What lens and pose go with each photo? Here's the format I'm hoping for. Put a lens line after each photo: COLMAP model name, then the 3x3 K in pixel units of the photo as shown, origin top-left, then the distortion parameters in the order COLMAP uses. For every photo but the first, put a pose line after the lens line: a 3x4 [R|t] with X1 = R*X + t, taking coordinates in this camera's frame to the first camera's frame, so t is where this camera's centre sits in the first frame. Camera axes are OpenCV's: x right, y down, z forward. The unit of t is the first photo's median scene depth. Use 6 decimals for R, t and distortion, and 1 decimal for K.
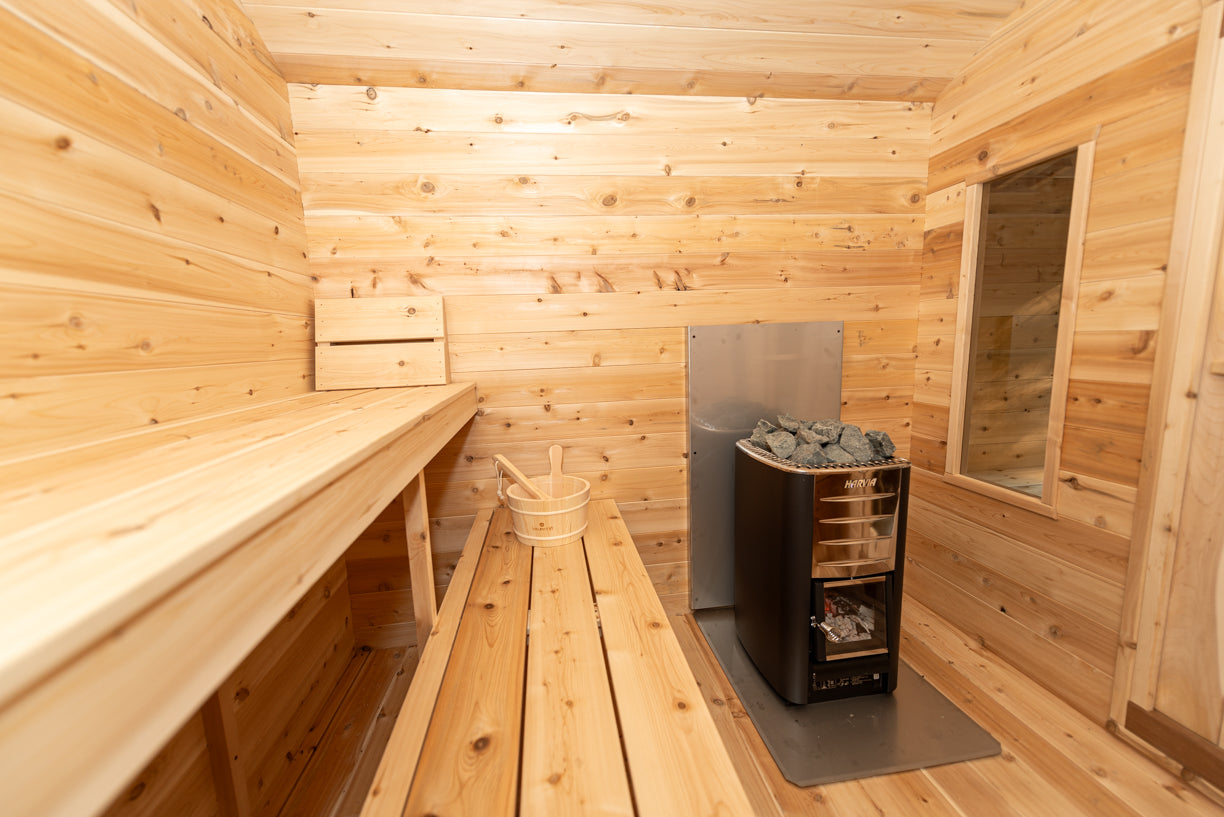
lens RADIAL K [[477.5, 0, 605.8], [0, 477.5, 410.0], [0, 0, 1]] dist [0.012446, -0.003925]
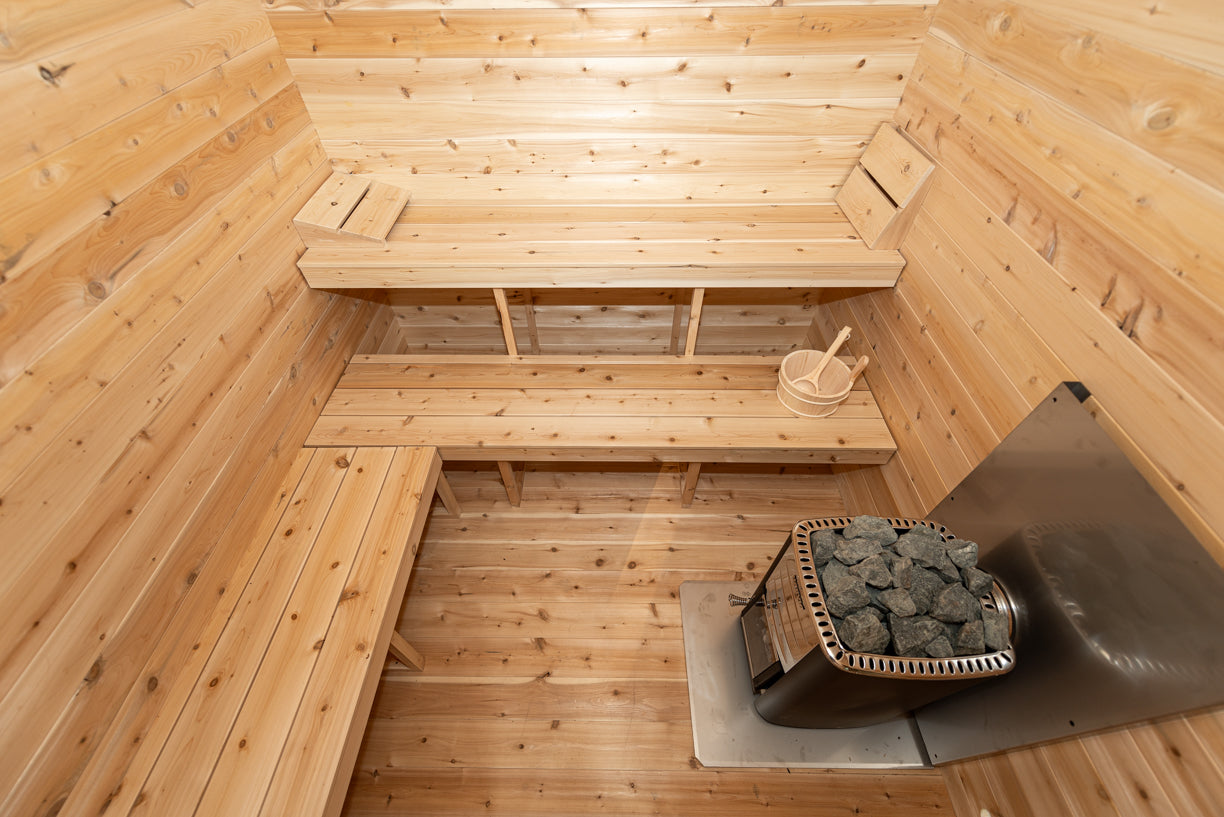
lens RADIAL K [[477.5, 0, 607.0], [0, 477.5, 409.6], [0, 0, 1]] dist [0.012446, -0.003925]
pose [[-0.144415, 0.765822, -0.626627, 0.778141], [-0.127433, 0.613598, 0.779268, -0.648632], [0.981277, 0.192391, 0.008979, 0.484048]]
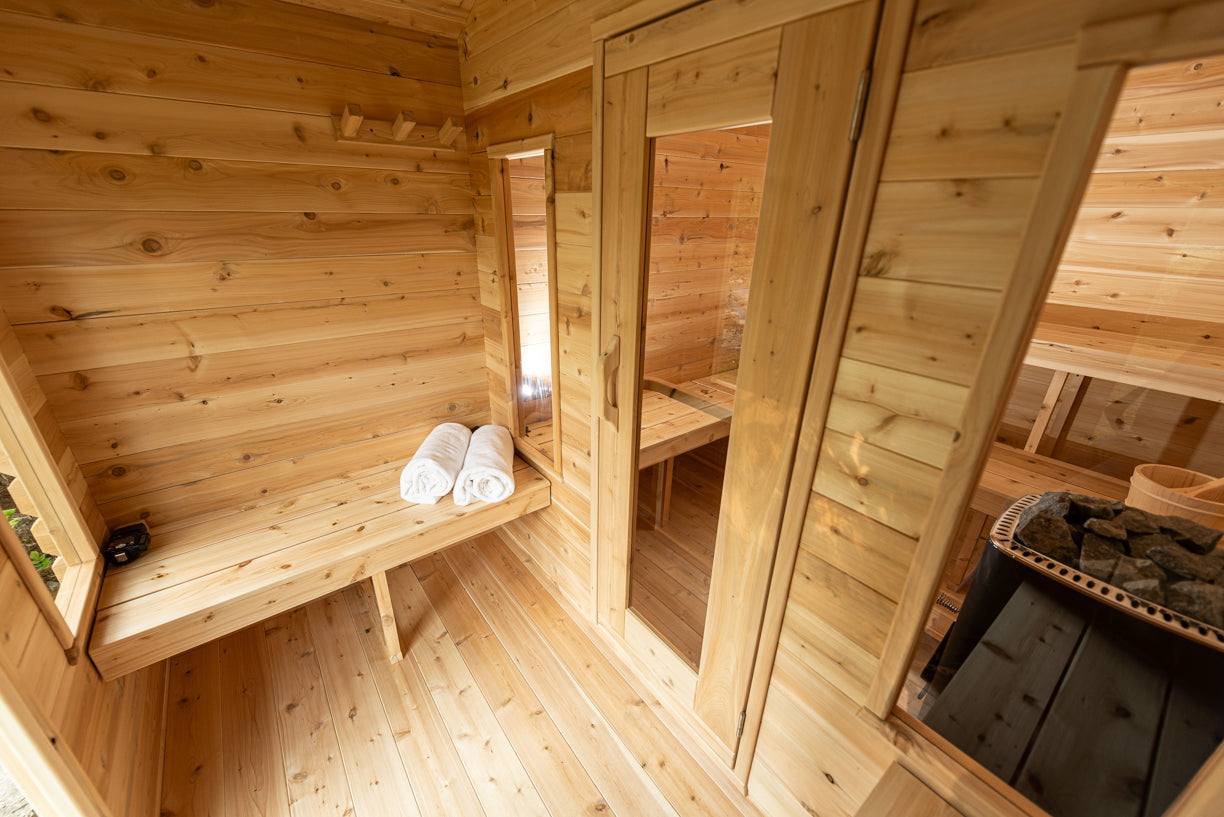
lens RADIAL K [[477.5, 0, 608.0], [0, 477.5, 413.0], [0, 0, 1]] dist [0.012446, -0.003925]
pose [[-0.866336, 0.206425, -0.454808, 1.385328], [-0.065176, 0.856088, 0.512705, -0.407973], [0.495191, 0.473817, -0.728205, 1.053317]]
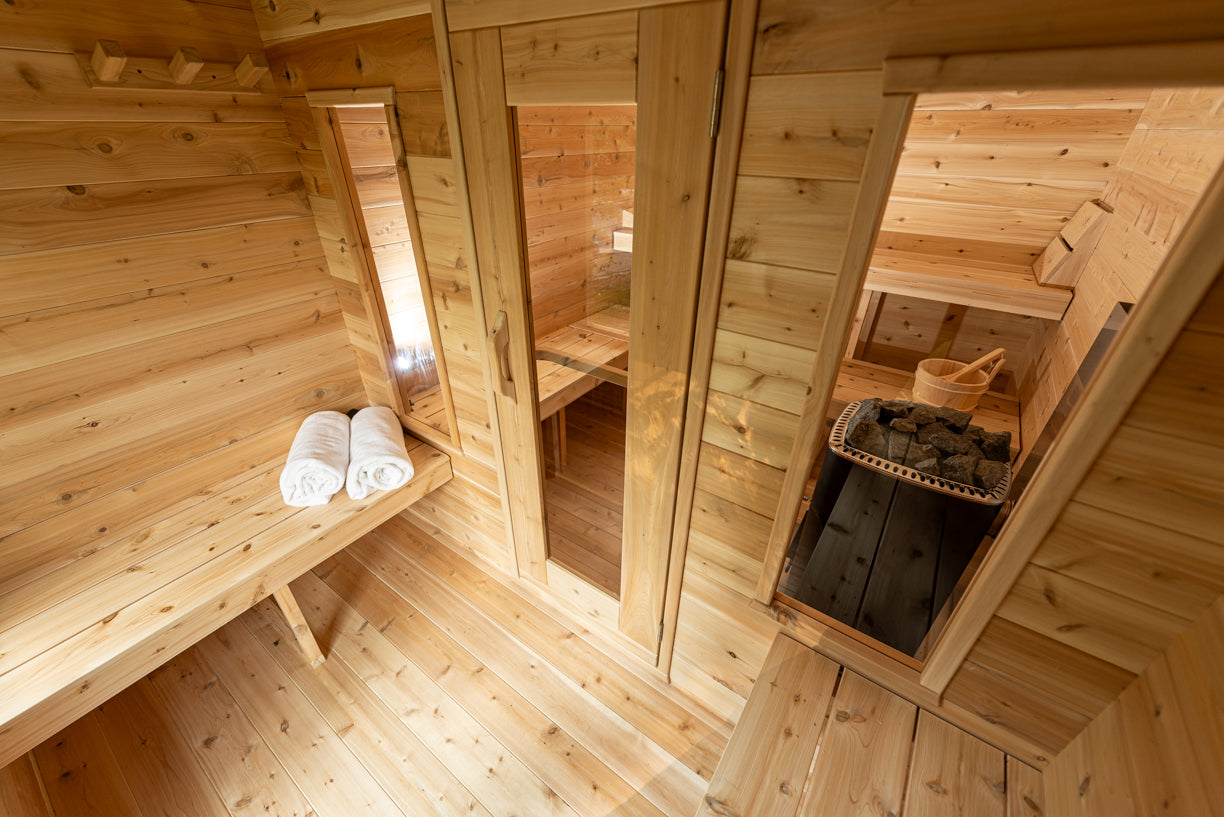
lens RADIAL K [[477.5, 0, 606.8], [0, 477.5, 411.2], [0, 0, 1]] dist [0.012446, -0.003925]
pose [[-0.683121, 0.396559, -0.613260, 1.418173], [-0.092517, 0.785973, 0.611299, -0.484872], [0.724422, 0.474328, -0.500226, 1.015687]]
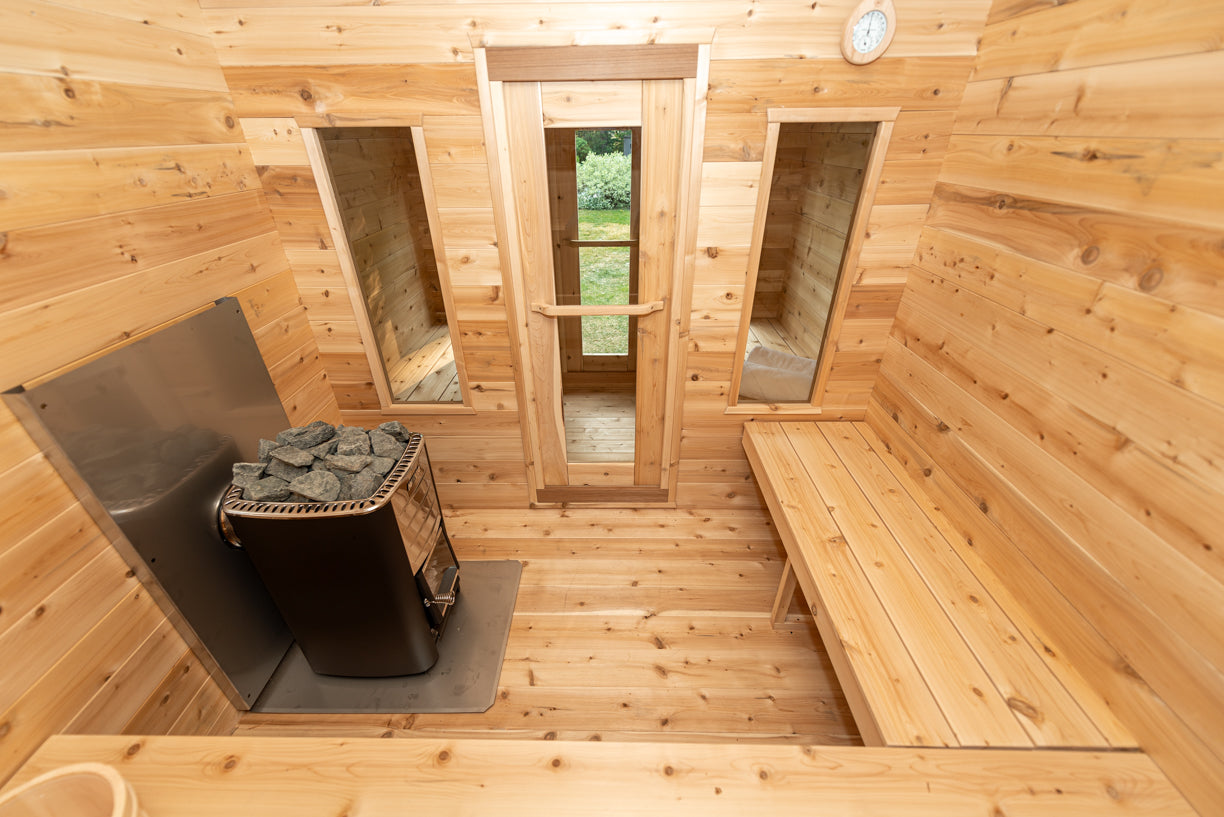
lens RADIAL K [[477.5, 0, 608.4], [0, 477.5, 410.6], [0, 0, 1]] dist [0.012446, -0.003925]
pose [[0.145424, -0.474656, 0.868074, -0.229596], [0.147863, 0.877975, 0.455299, -0.349728], [-0.978258, 0.062145, 0.197863, 0.304787]]
